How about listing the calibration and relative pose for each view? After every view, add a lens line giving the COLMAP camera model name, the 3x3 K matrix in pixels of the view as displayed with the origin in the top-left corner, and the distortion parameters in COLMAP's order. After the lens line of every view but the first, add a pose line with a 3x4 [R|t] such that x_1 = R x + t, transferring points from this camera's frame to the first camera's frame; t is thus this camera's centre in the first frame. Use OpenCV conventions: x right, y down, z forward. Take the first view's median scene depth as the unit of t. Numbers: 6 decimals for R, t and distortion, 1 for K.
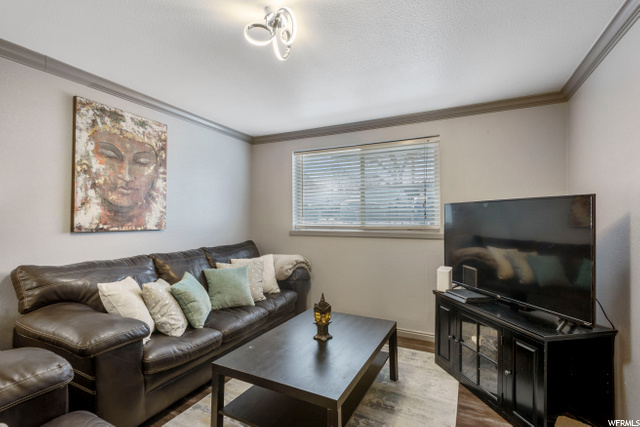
lens RADIAL K [[310.5, 0, 322.2], [0, 310.5, 214.9], [0, 0, 1]] dist [0.035236, 0.000192]
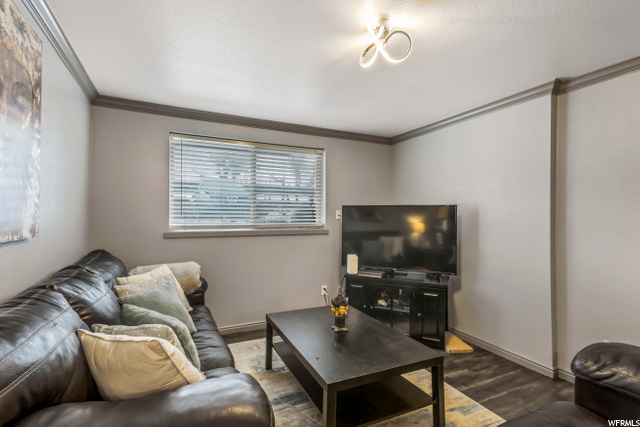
lens RADIAL K [[310.5, 0, 301.7], [0, 310.5, 215.0], [0, 0, 1]] dist [0.035236, 0.000192]
pose [[0.620313, 0.005522, 0.784335, -0.611066], [-0.011594, 0.999931, 0.002130, 0.001521], [-0.784269, -0.010415, 0.620334, 0.296404]]
